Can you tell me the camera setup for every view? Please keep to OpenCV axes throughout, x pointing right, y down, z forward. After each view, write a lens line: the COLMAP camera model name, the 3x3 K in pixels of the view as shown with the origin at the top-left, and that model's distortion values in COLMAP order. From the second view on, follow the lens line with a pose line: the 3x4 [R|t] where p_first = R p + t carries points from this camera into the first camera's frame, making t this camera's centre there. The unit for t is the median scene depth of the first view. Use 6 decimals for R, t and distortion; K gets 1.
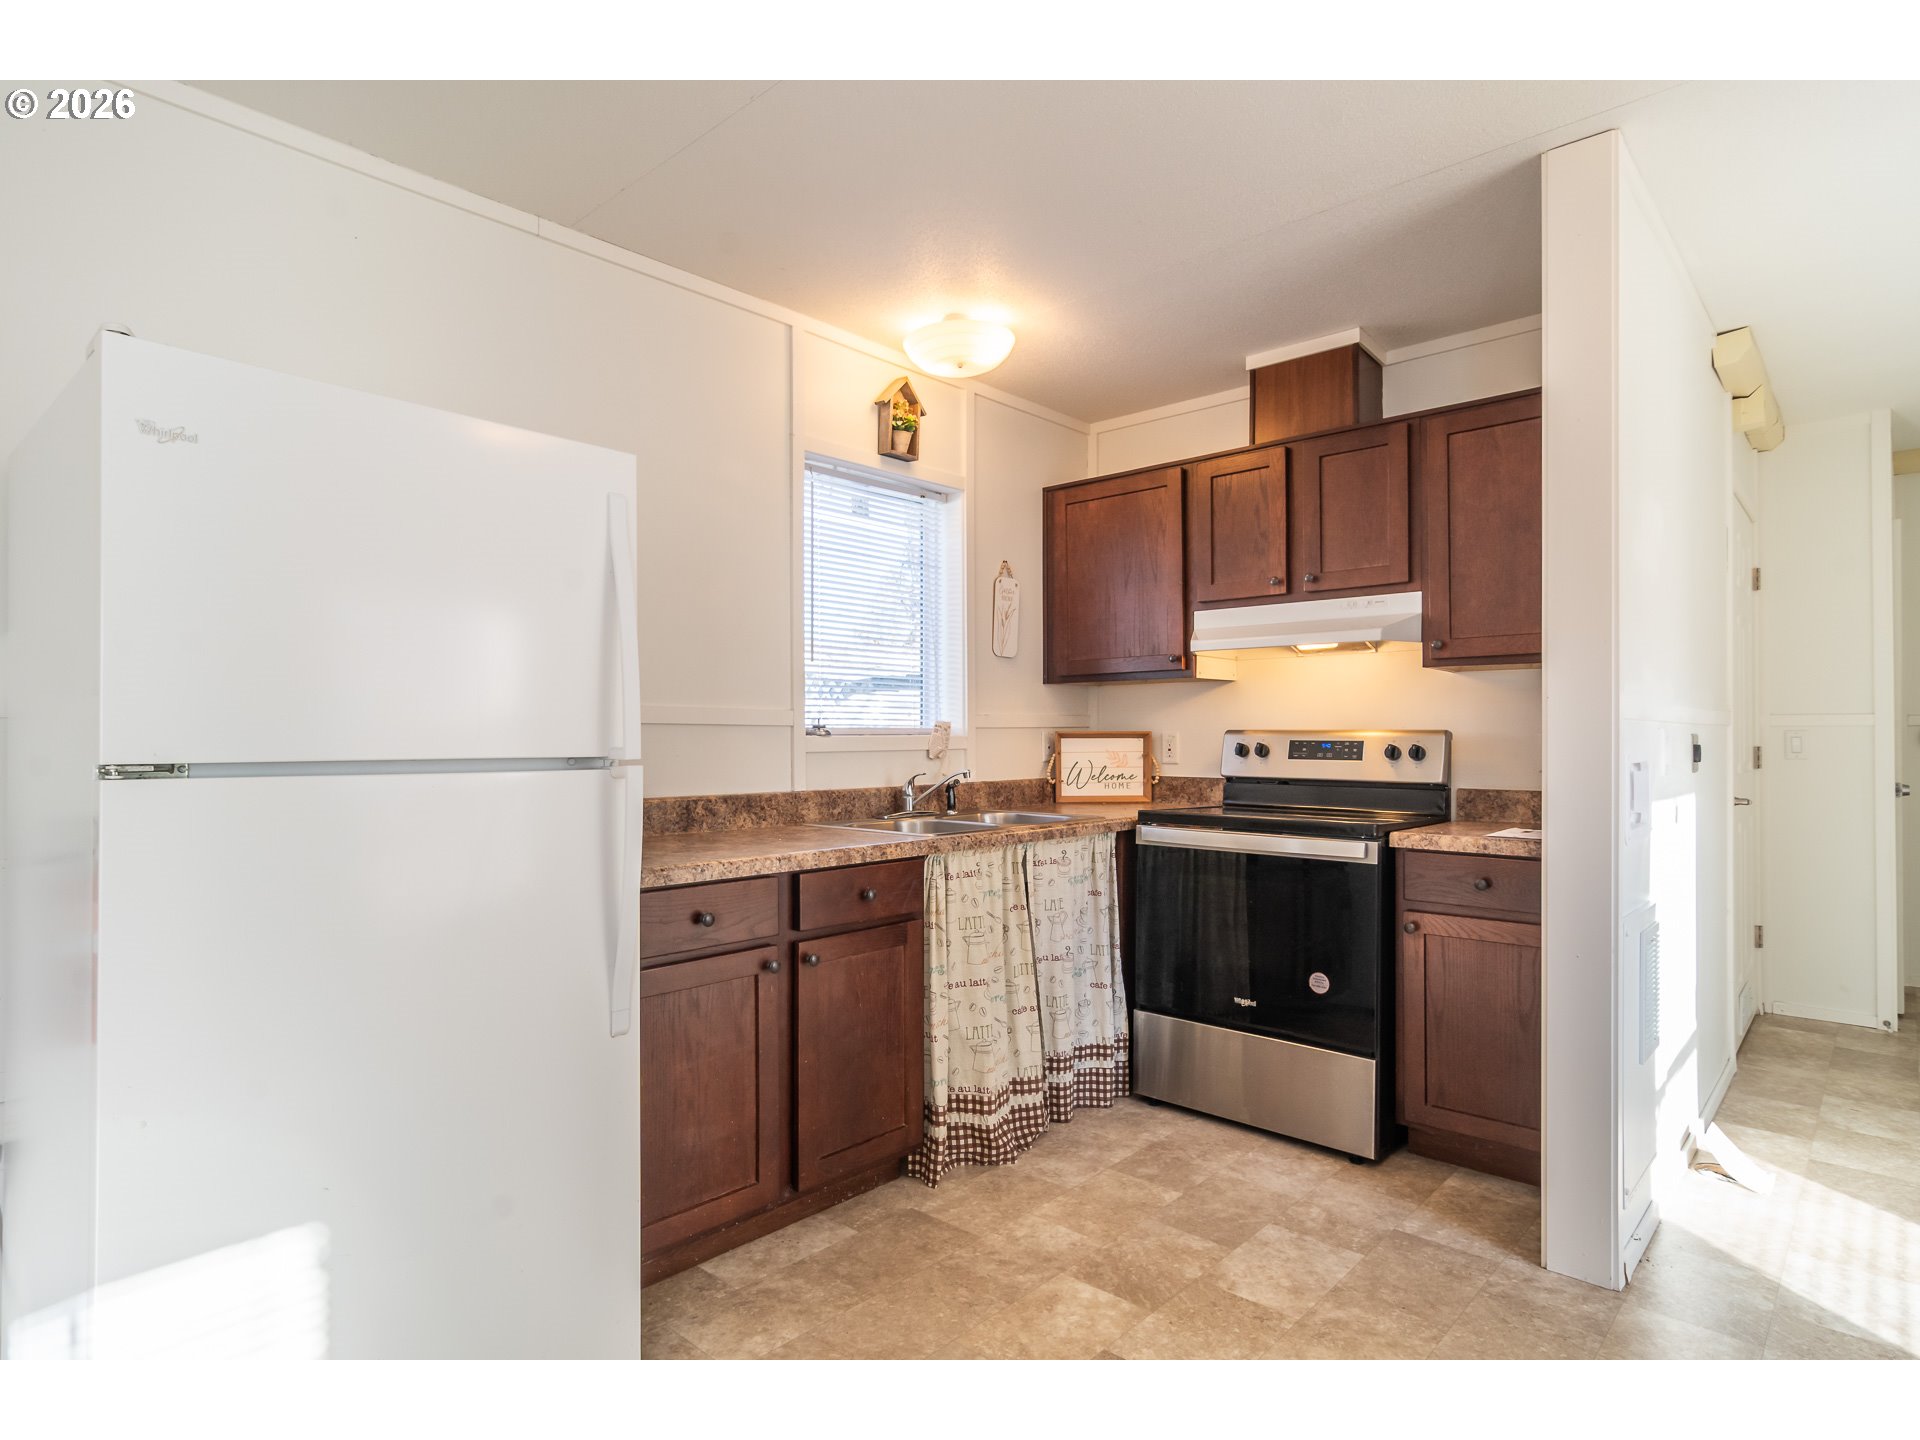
lens RADIAL K [[1030.4, 0, 955.8], [0, 1030.4, 731.4], [0, 0, 1]] dist [0.003304, 0.001646]
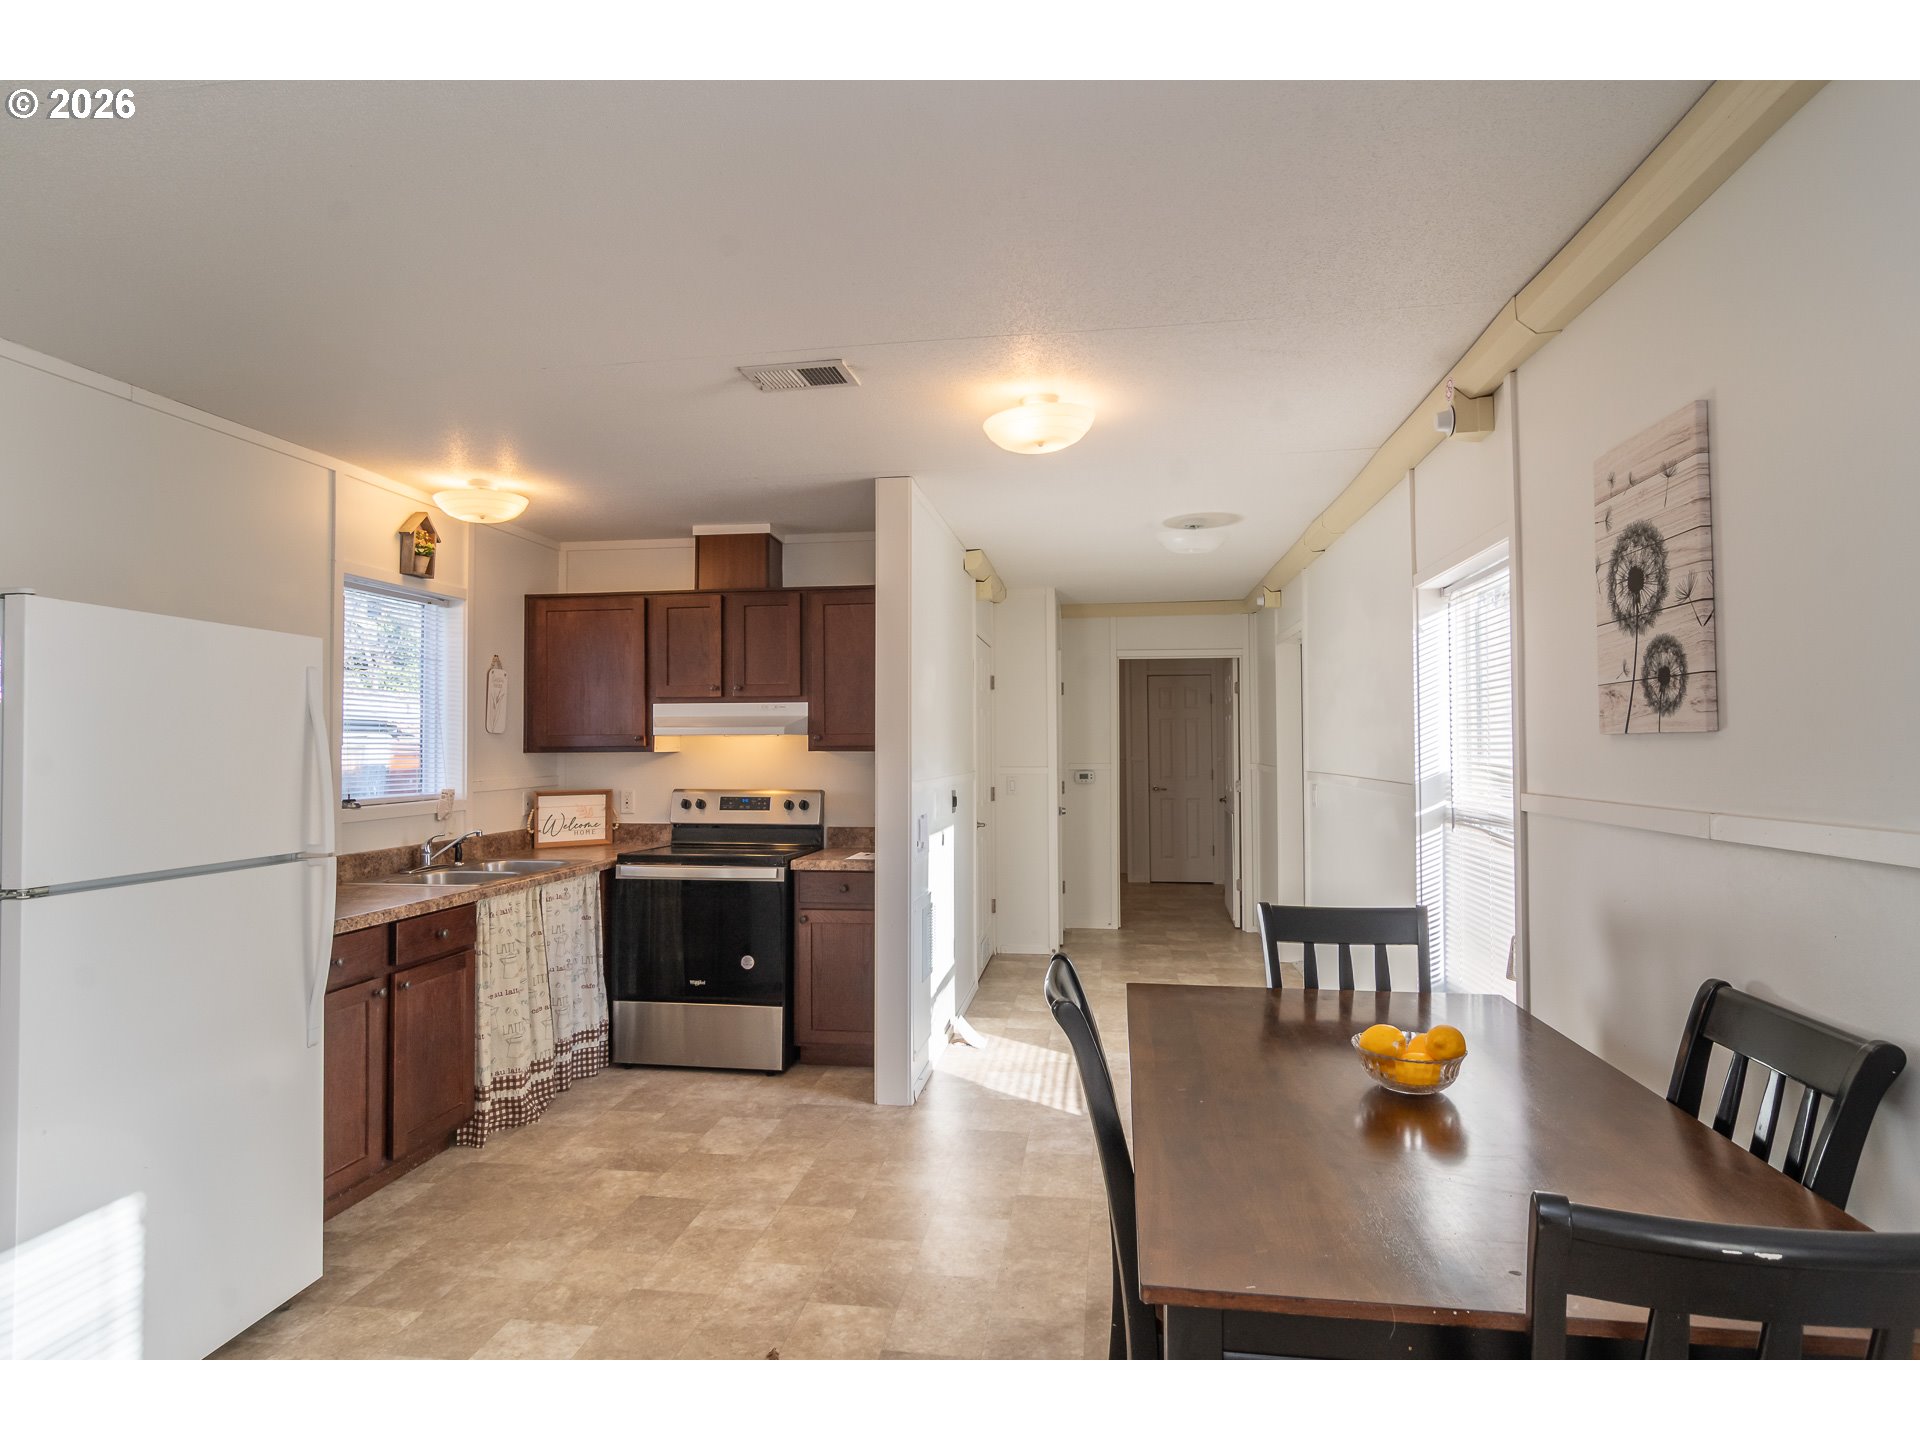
lens RADIAL K [[1030.4, 0, 960.9], [0, 1030.4, 721.5], [0, 0, 1]] dist [0.003304, 0.001646]
pose [[0.826164, 0.011759, 0.563307, -0.244891], [0.000649, 0.999762, -0.021822, -0.076960], [-0.563429, 0.018394, 0.825960, -0.433373]]
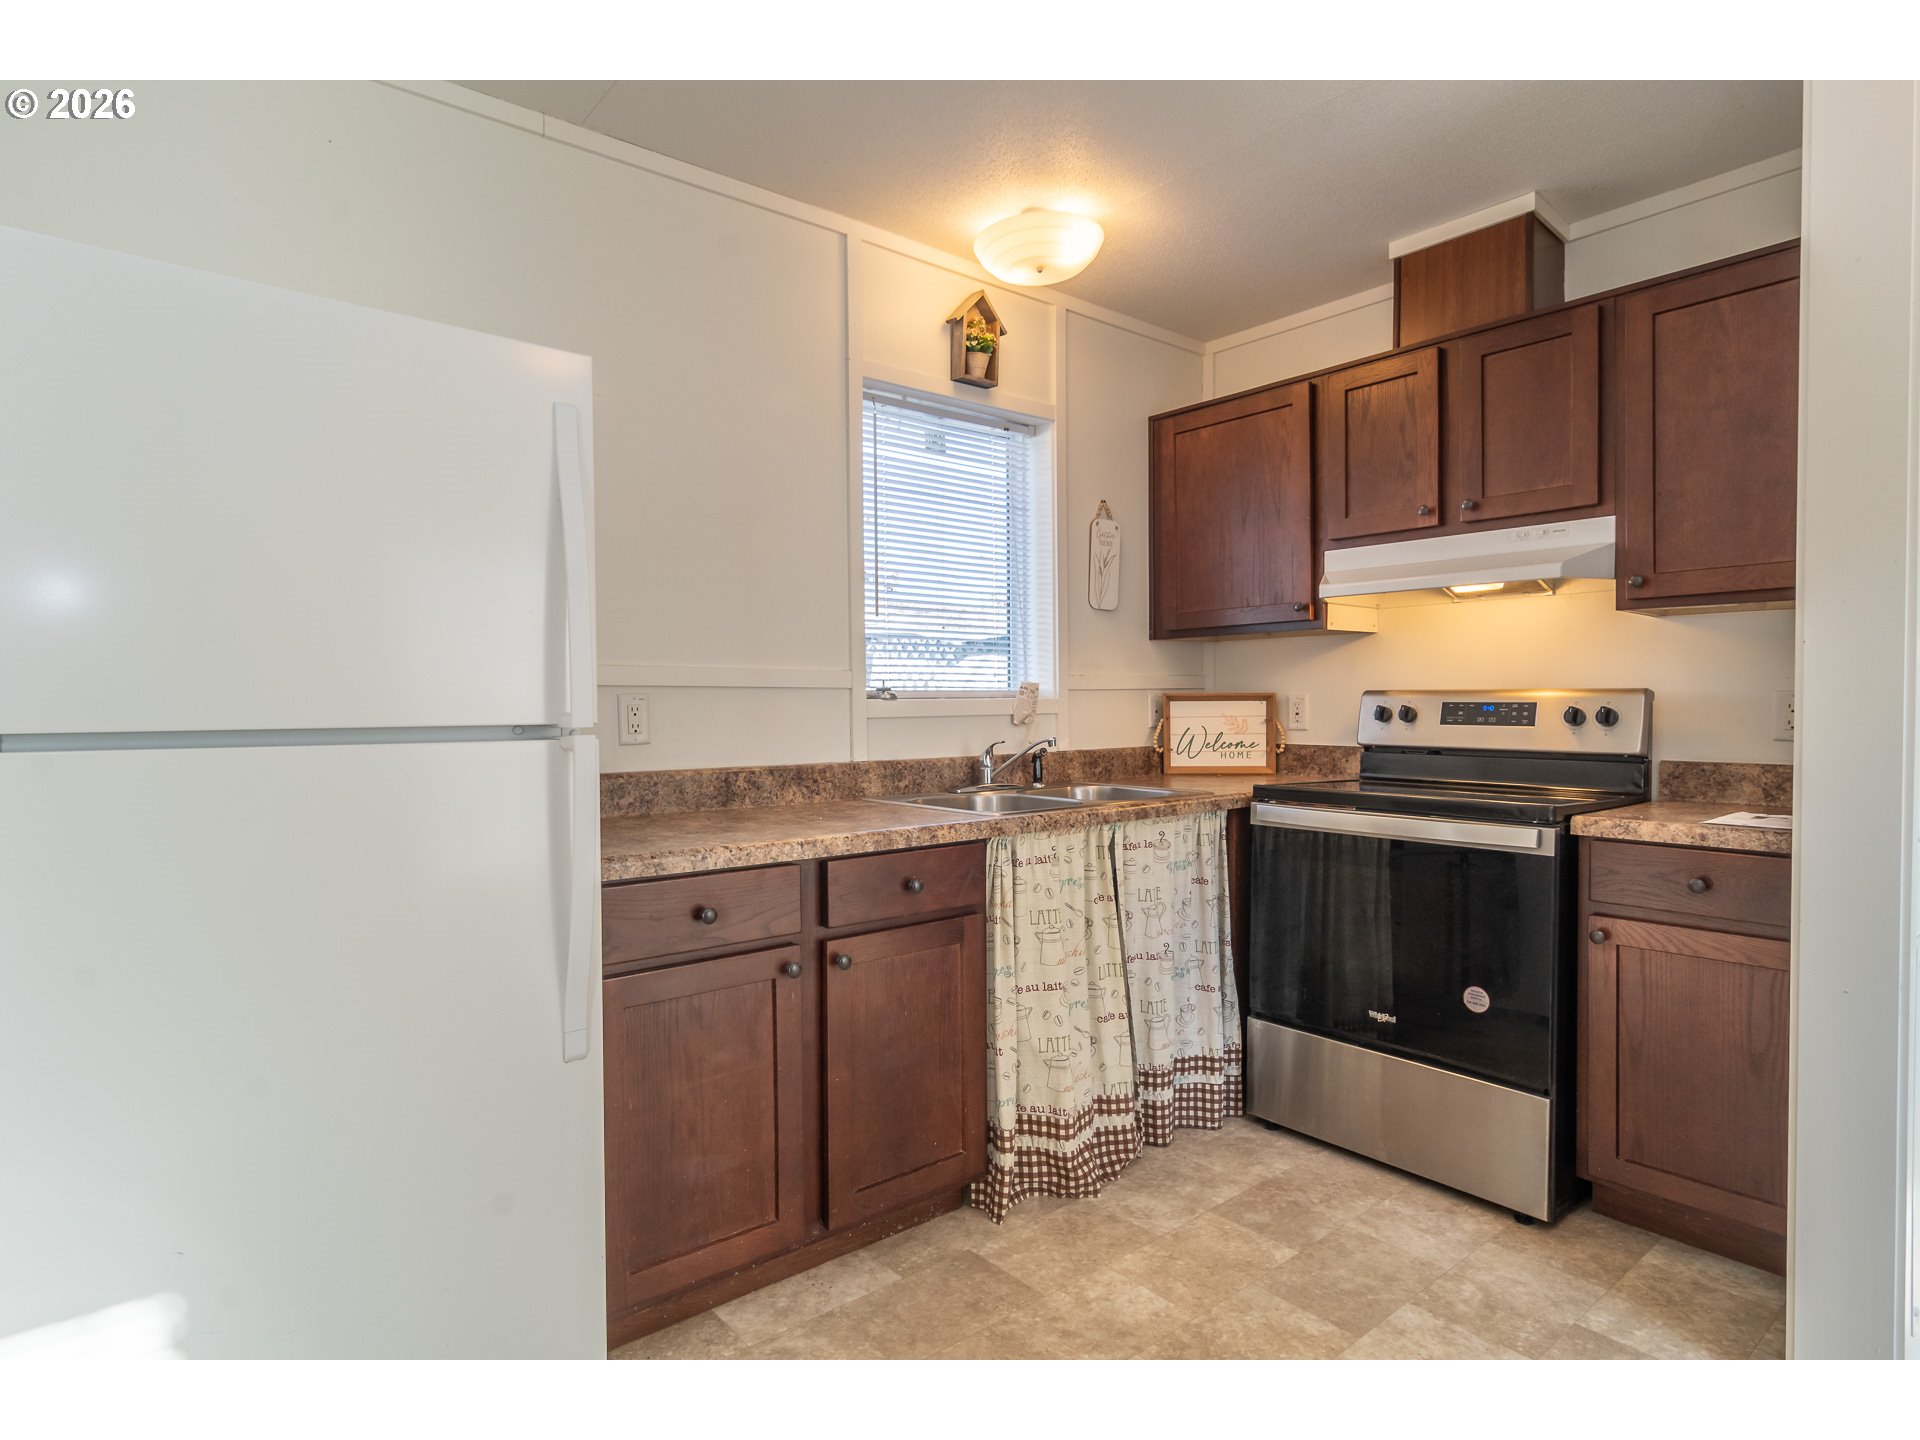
lens RADIAL K [[1030.4, 0, 953.2], [0, 1030.4, 717.9], [0, 0, 1]] dist [0.003304, 0.001646]
pose [[0.990344, -0.002460, -0.138613, 0.055626], [0.005377, 0.999772, 0.020673, 0.002395], [0.138531, -0.021219, 0.990131, 0.138179]]
